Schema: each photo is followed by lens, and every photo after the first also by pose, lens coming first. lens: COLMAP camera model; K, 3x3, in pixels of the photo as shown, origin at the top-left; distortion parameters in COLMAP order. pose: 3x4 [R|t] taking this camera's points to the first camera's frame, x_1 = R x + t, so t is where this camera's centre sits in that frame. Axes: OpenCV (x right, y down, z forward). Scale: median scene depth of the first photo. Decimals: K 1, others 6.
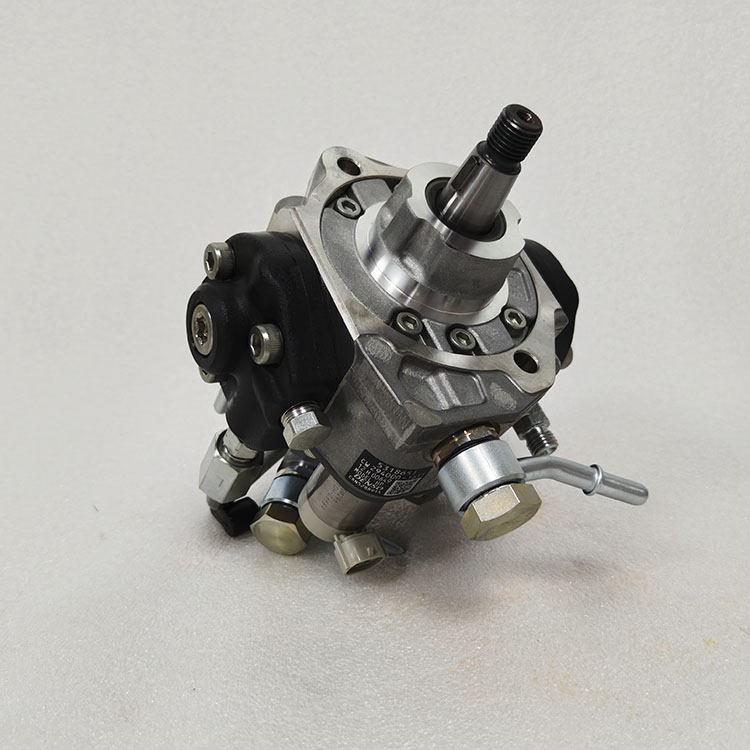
lens RADIAL K [[824.6, 0, 354.4], [0, 824.6, 419.9], [0, 0, 1]] dist [-0.011735, -0.035272]
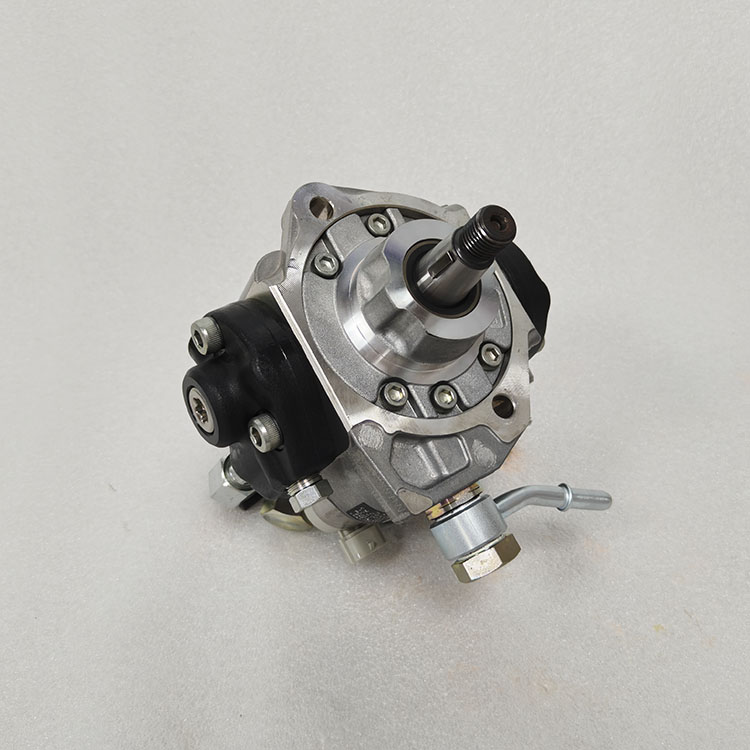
lens RADIAL K [[823.4, 0, 375.0], [0, 823.4, 375.0], [0, 0, 1]] dist [-0.011914, -0.011817]
pose [[0.994463, -0.094272, 0.046427, -0.007370], [0.074415, 0.943715, 0.322281, -0.475483], [-0.074196, -0.317042, 0.945505, -0.002058]]
